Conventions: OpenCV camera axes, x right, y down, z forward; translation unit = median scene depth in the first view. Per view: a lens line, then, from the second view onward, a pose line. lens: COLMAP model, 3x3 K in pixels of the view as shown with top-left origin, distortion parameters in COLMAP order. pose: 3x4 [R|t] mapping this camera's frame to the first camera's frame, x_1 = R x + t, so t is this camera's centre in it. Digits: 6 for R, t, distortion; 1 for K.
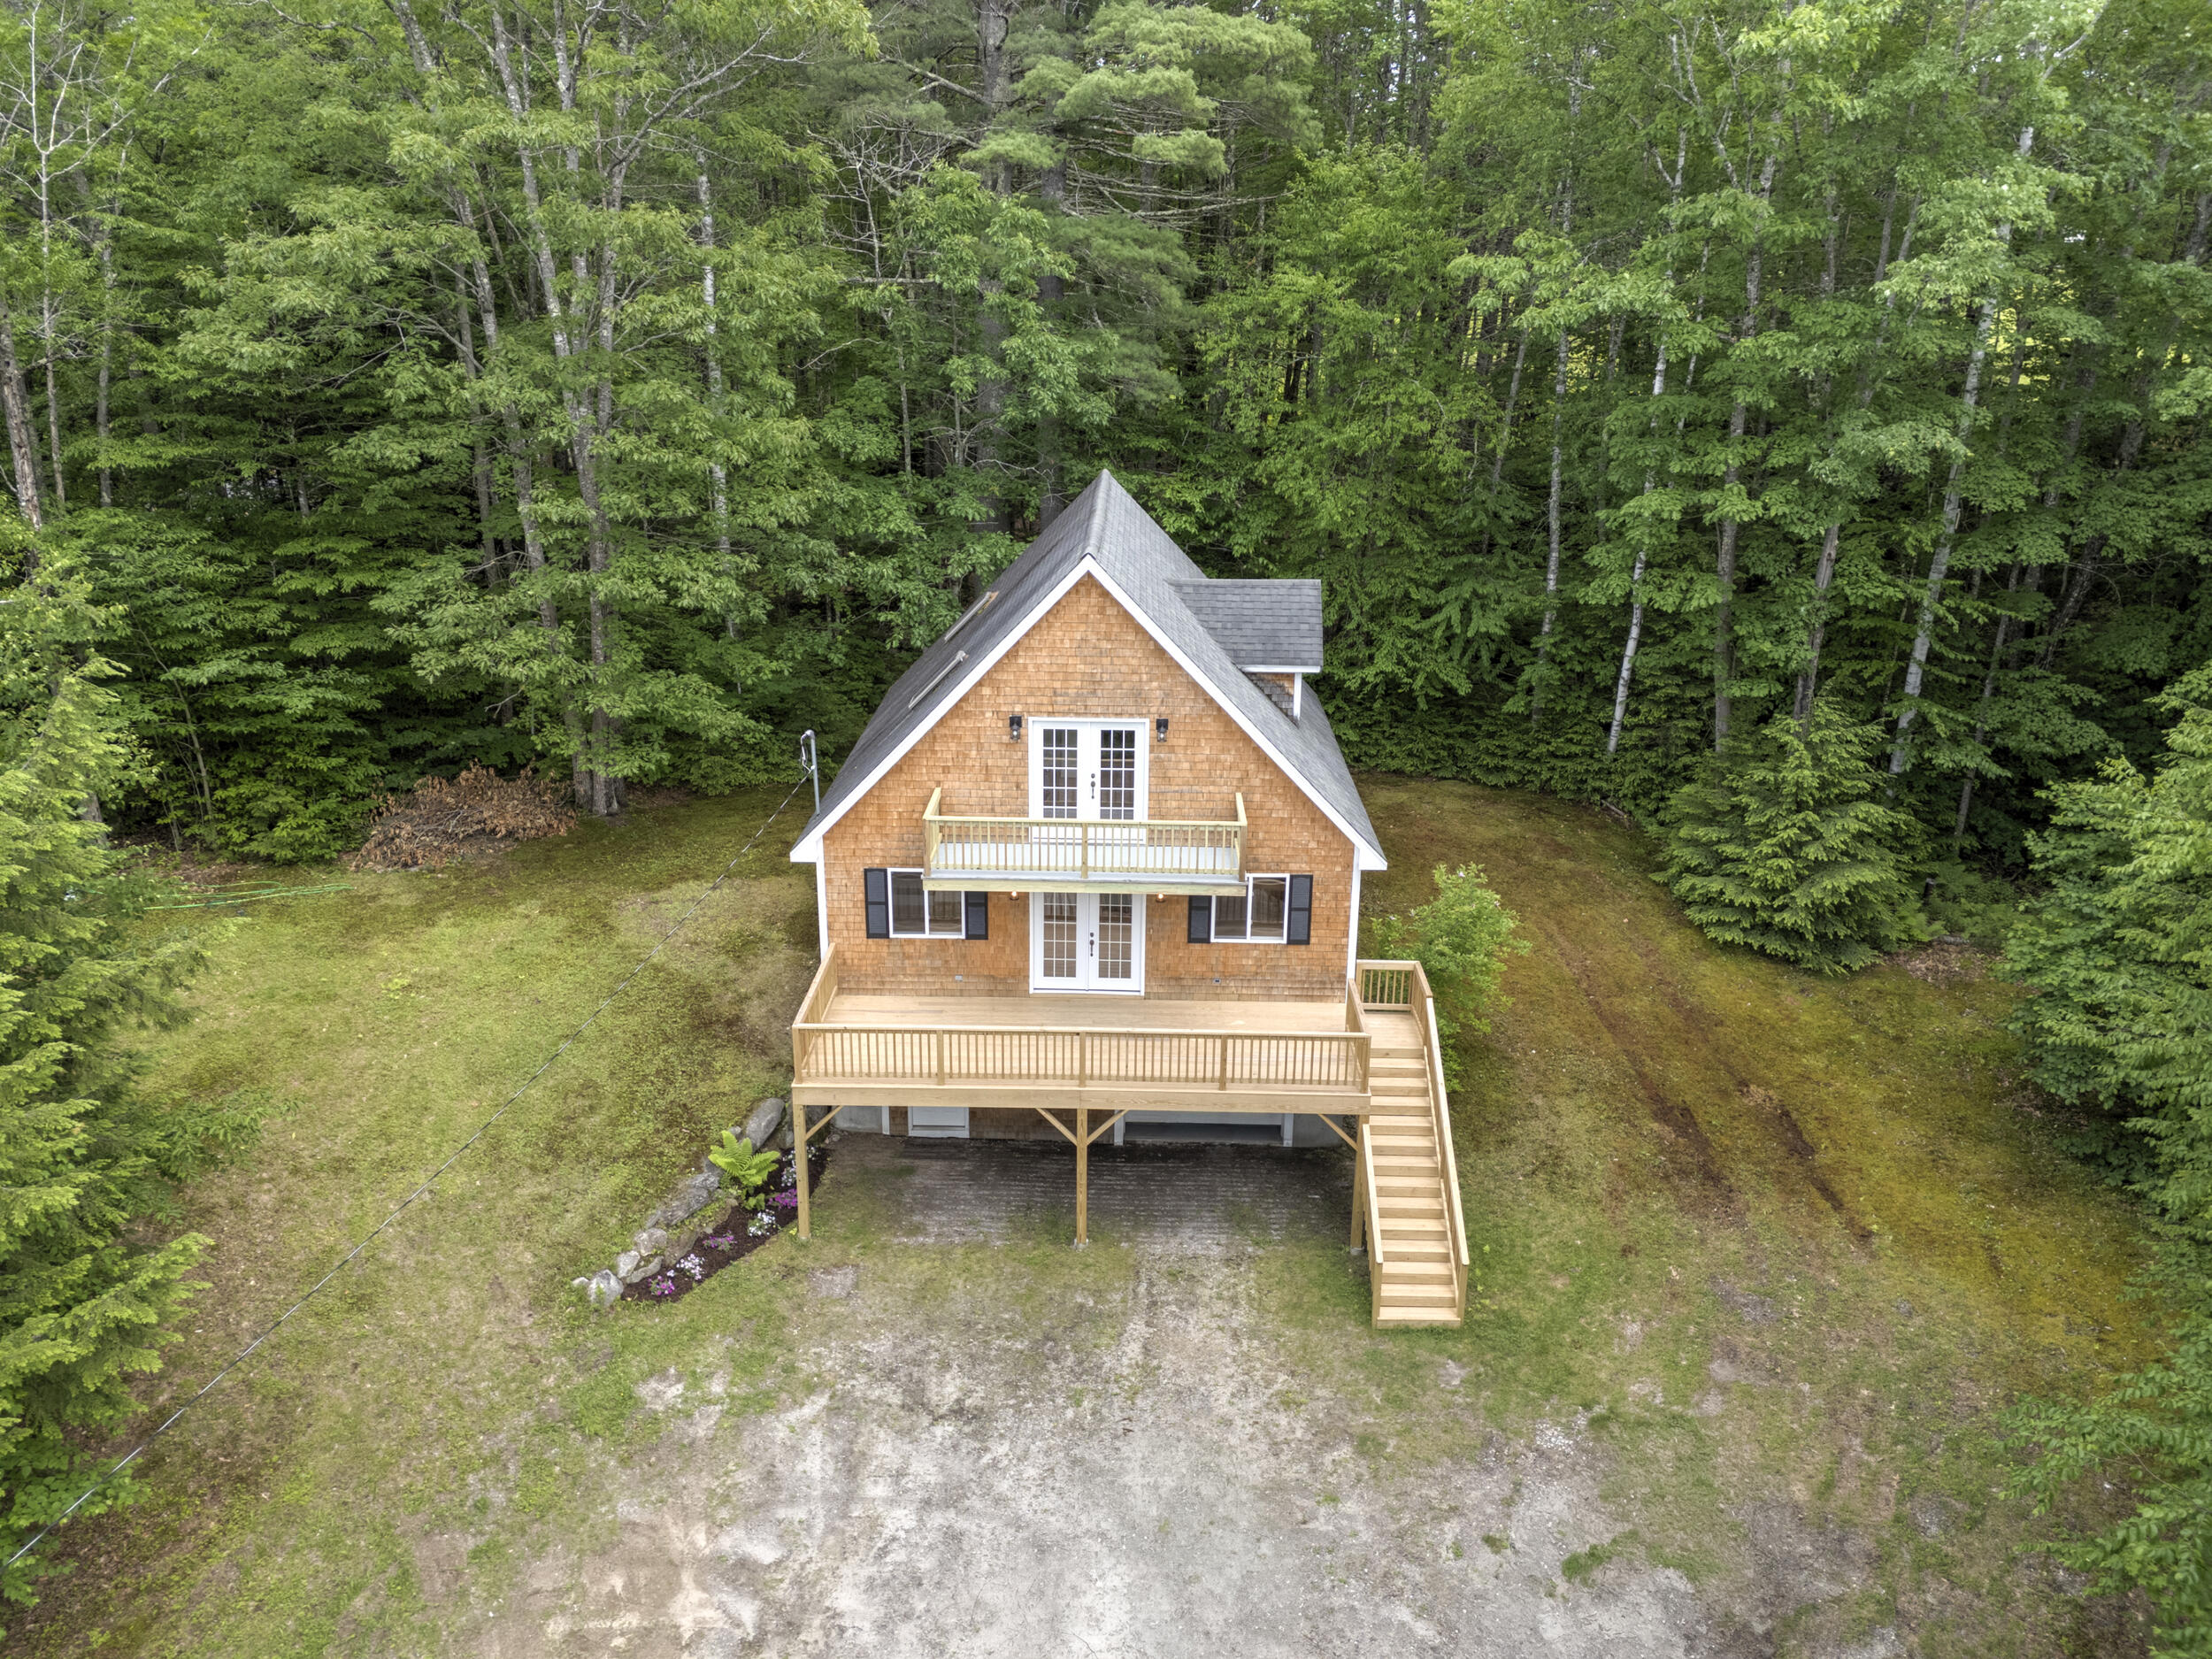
lens RADIAL K [[1656.7, 0, 1109.3], [0, 1656.7, 827.3], [0, 0, 1]] dist [0.031407, -0.016506]
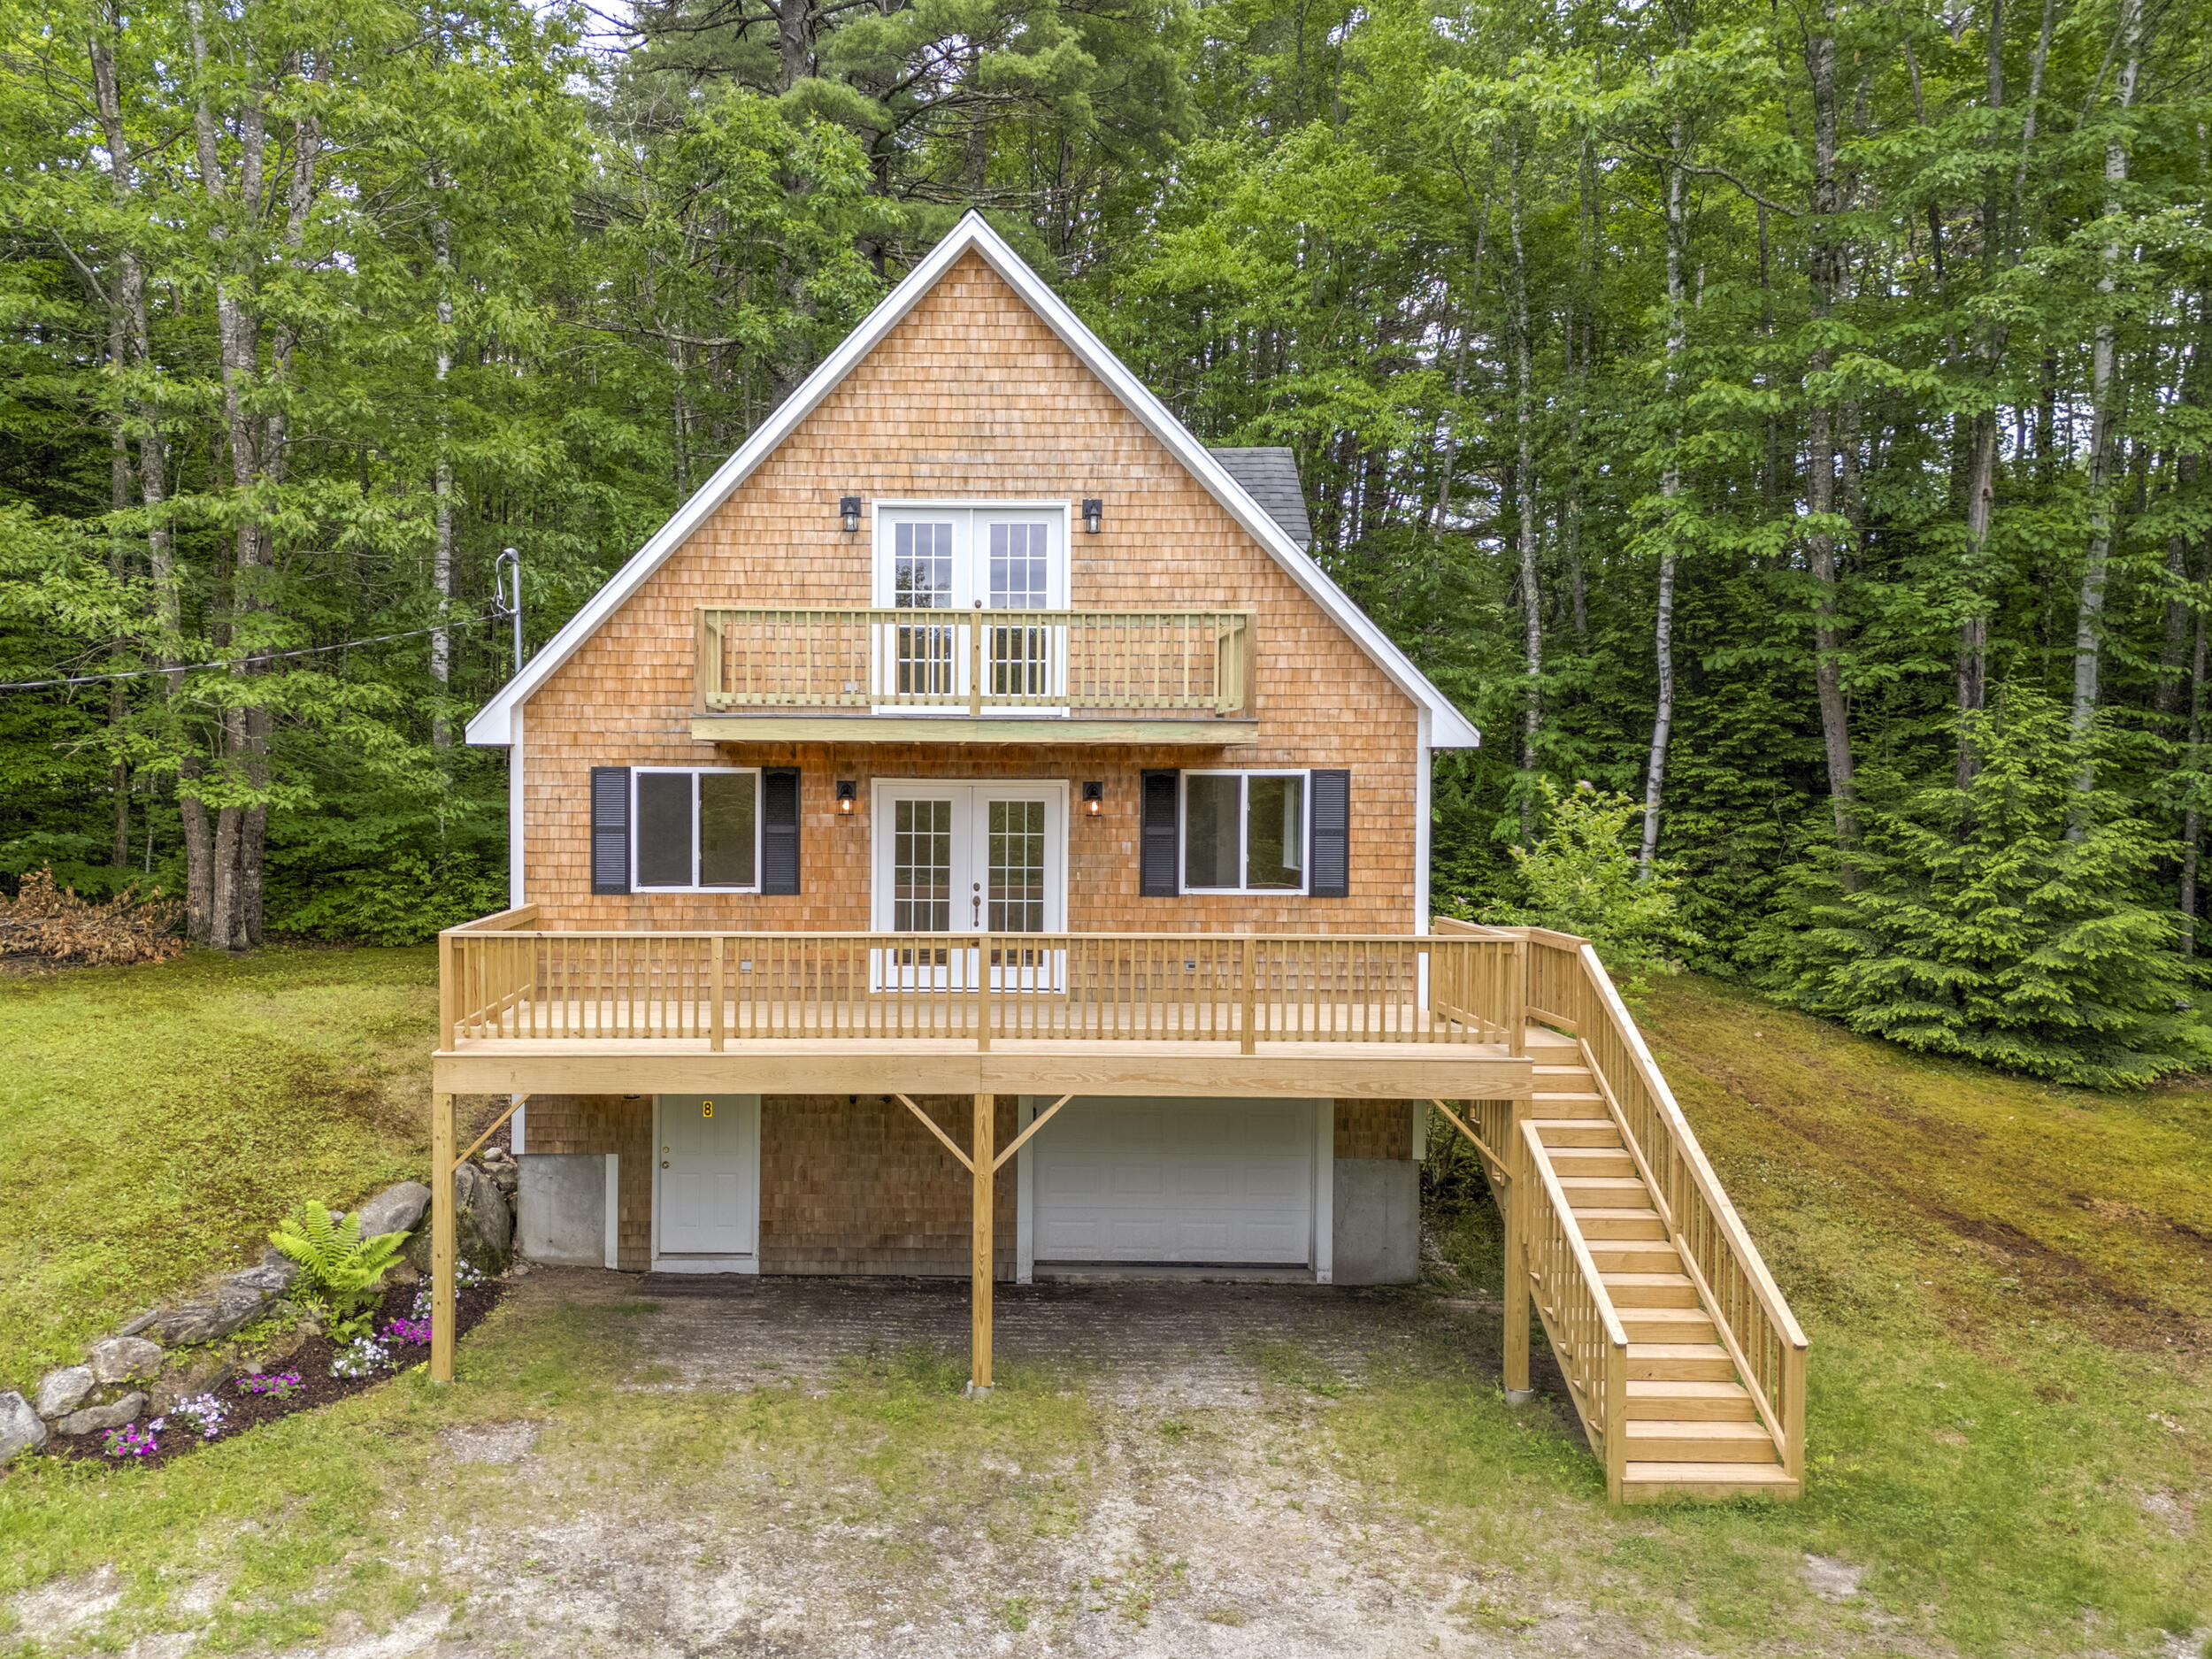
lens RADIAL K [[1745.5, 0, 910.0], [0, 1745.5, 839.9], [0, 0, 1]] dist [0.018888, 0.006993]
pose [[0.999864, -0.003695, 0.016047, -0.045955], [0.008156, 0.957687, -0.287697, 0.238890], [-0.014305, 0.287789, 0.957587, 0.423816]]
